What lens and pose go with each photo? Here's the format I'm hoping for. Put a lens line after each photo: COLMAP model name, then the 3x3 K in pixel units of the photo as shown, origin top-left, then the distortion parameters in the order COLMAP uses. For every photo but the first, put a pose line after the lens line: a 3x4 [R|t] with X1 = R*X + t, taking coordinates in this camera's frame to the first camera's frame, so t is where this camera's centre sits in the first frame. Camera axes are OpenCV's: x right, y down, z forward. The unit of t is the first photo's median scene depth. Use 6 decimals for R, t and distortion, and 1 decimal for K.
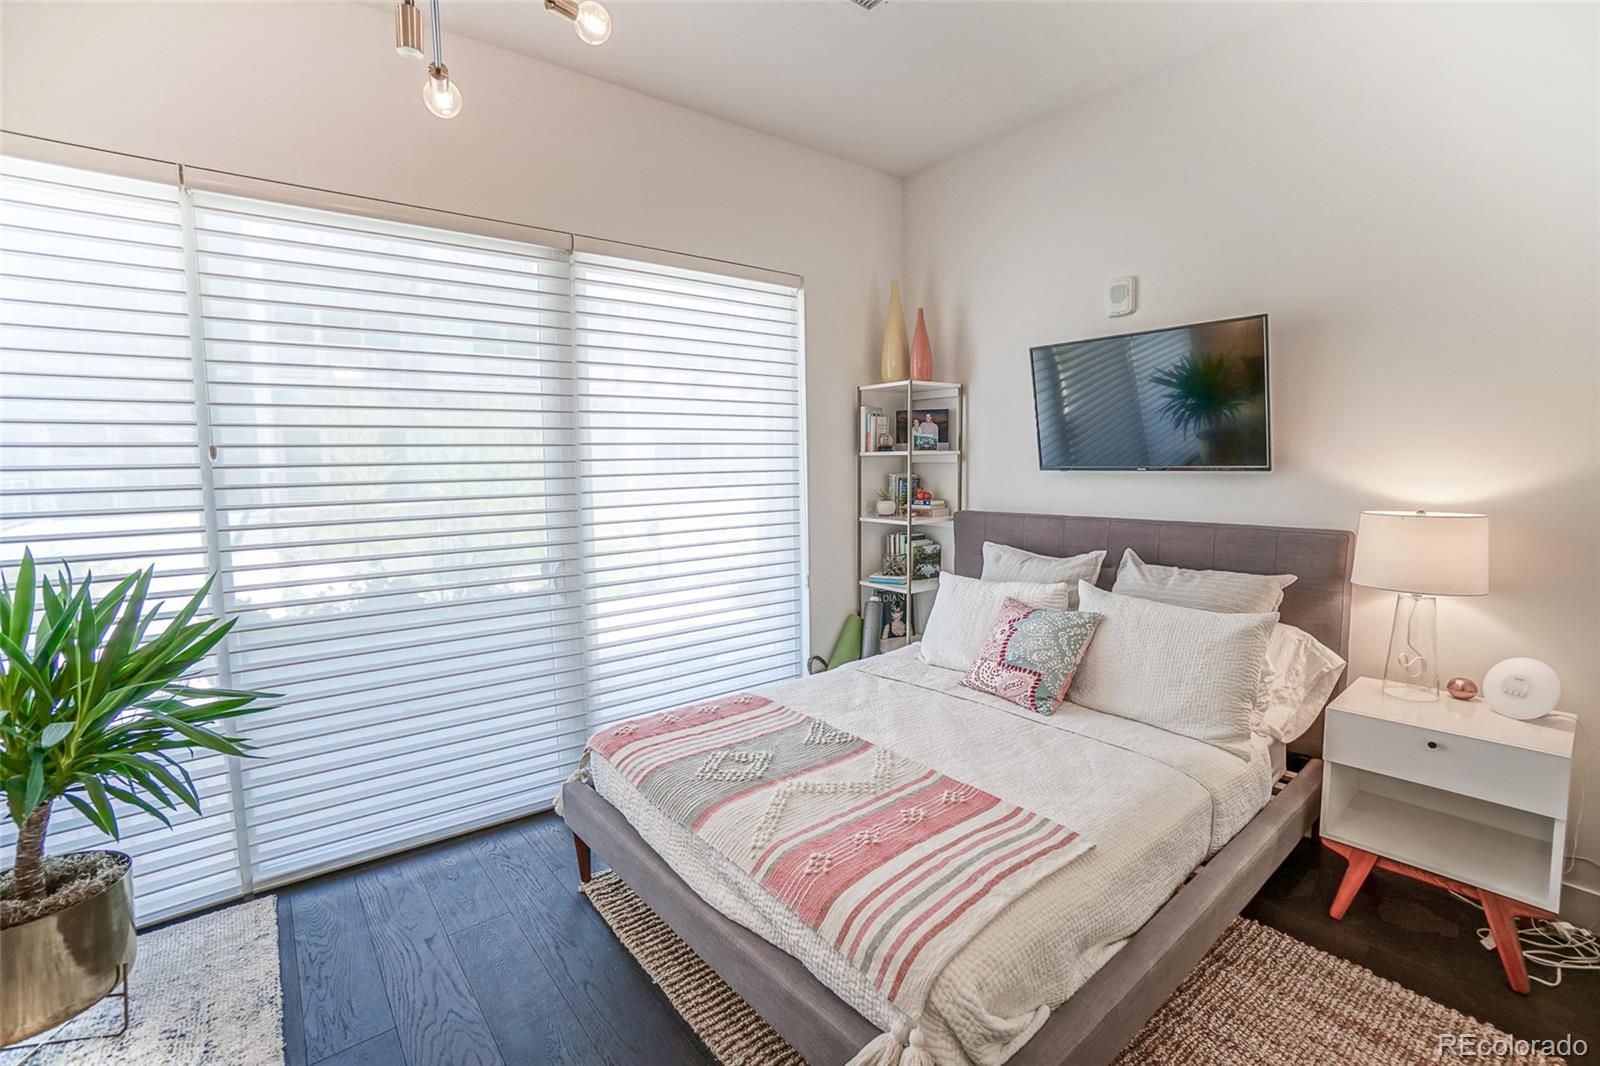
lens RADIAL K [[709.4, 0, 804.7], [0, 709.4, 518.8], [0, 0, 1]] dist [-0.050125, 0.014870]
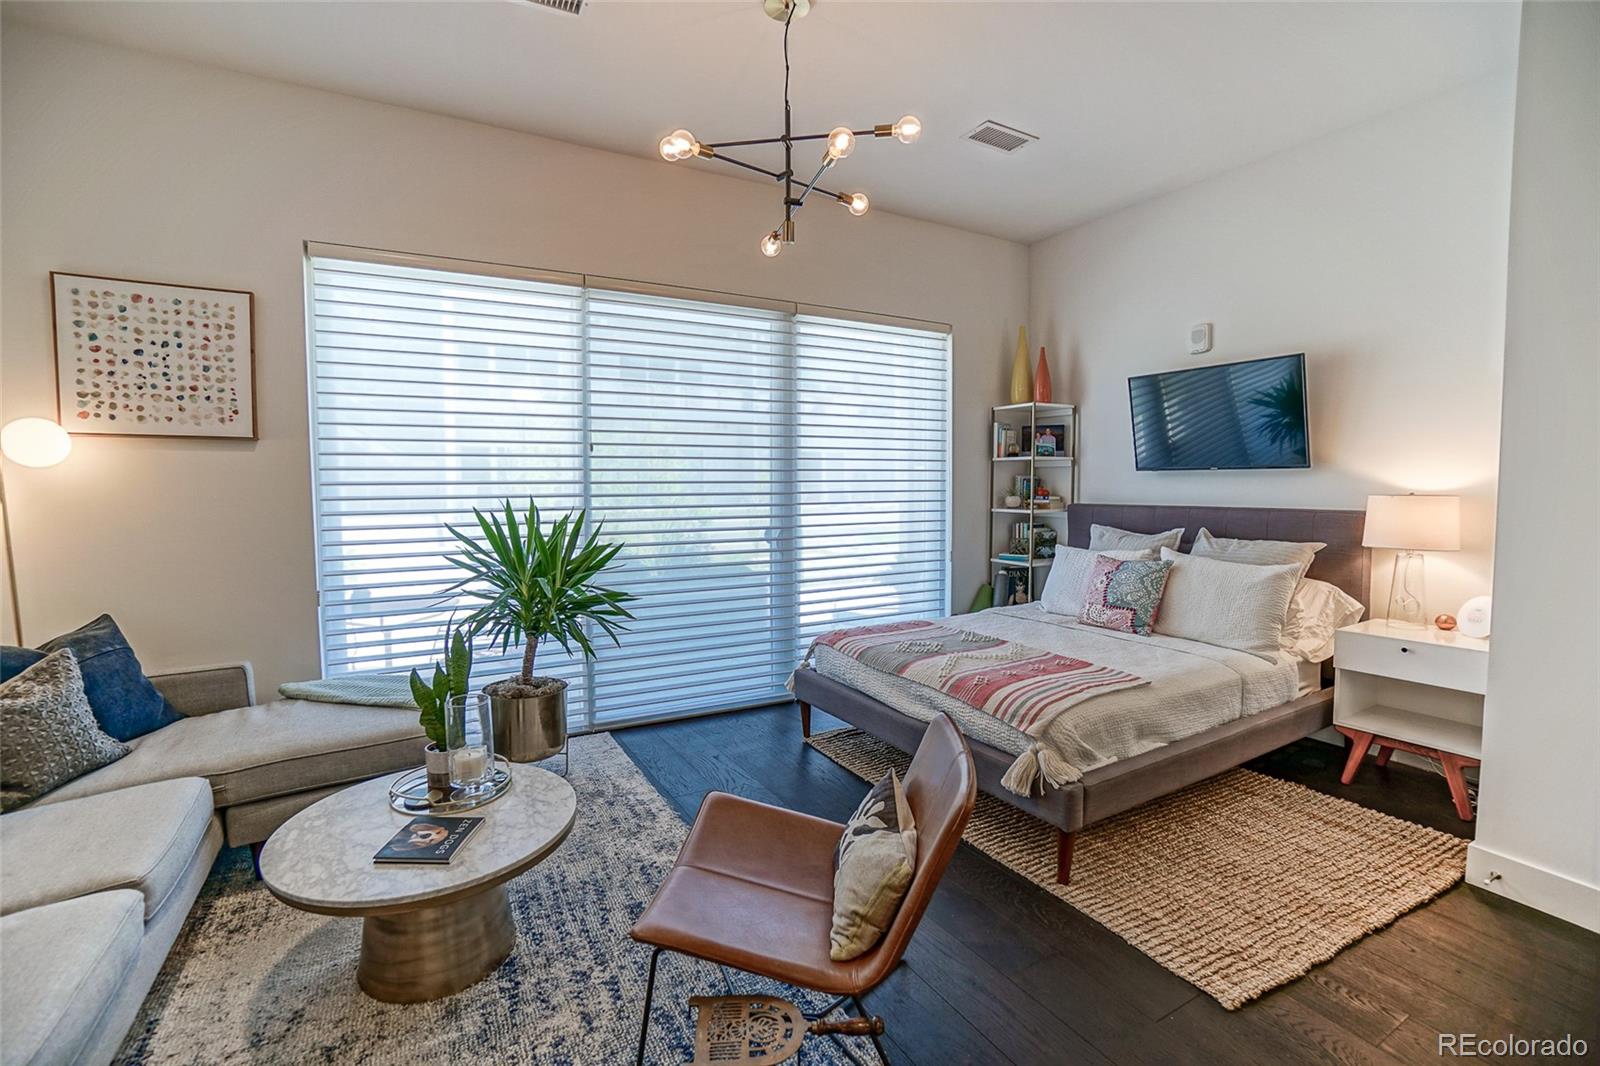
lens RADIAL K [[709.4, 0, 800.7], [0, 709.4, 522.2], [0, 0, 1]] dist [-0.050125, 0.014870]
pose [[0.987181, 0.020083, -0.158335, -0.082876], [-0.024245, 0.999408, -0.024402, 0.084321], [0.157752, 0.027928, 0.987084, -0.435117]]
